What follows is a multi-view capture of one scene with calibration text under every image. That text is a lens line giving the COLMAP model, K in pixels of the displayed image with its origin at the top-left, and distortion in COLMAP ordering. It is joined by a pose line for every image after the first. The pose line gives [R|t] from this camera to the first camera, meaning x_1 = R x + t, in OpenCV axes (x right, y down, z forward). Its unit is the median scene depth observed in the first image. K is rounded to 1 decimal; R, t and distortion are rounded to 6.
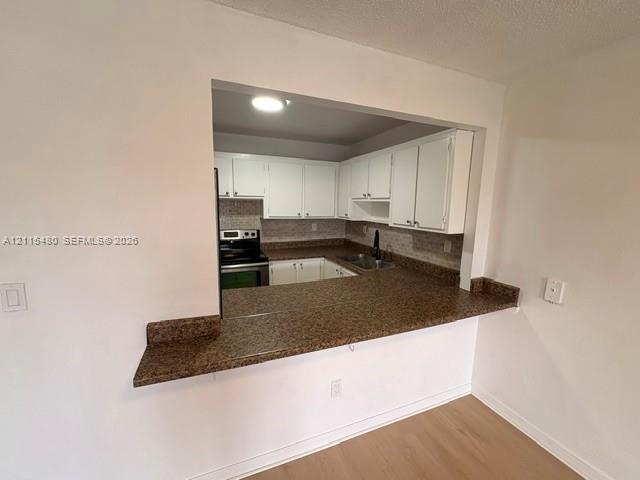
lens RADIAL K [[255.4, 0, 317.3], [0, 255.4, 239.4], [0, 0, 1]] dist [-0.000011, -0.000036]
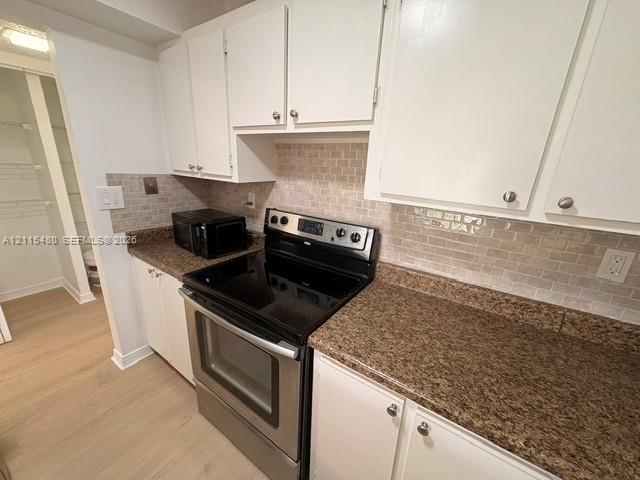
lens RADIAL K [[255.4, 0, 317.3], [0, 255.4, 239.4], [0, 0, 1]] dist [-0.000011, -0.000036]
pose [[0.557153, 0.247136, -0.792783, 0.015580], [-0.147188, 0.968962, 0.198616, -0.082584], [0.817261, 0.006028, 0.576235, 0.734580]]
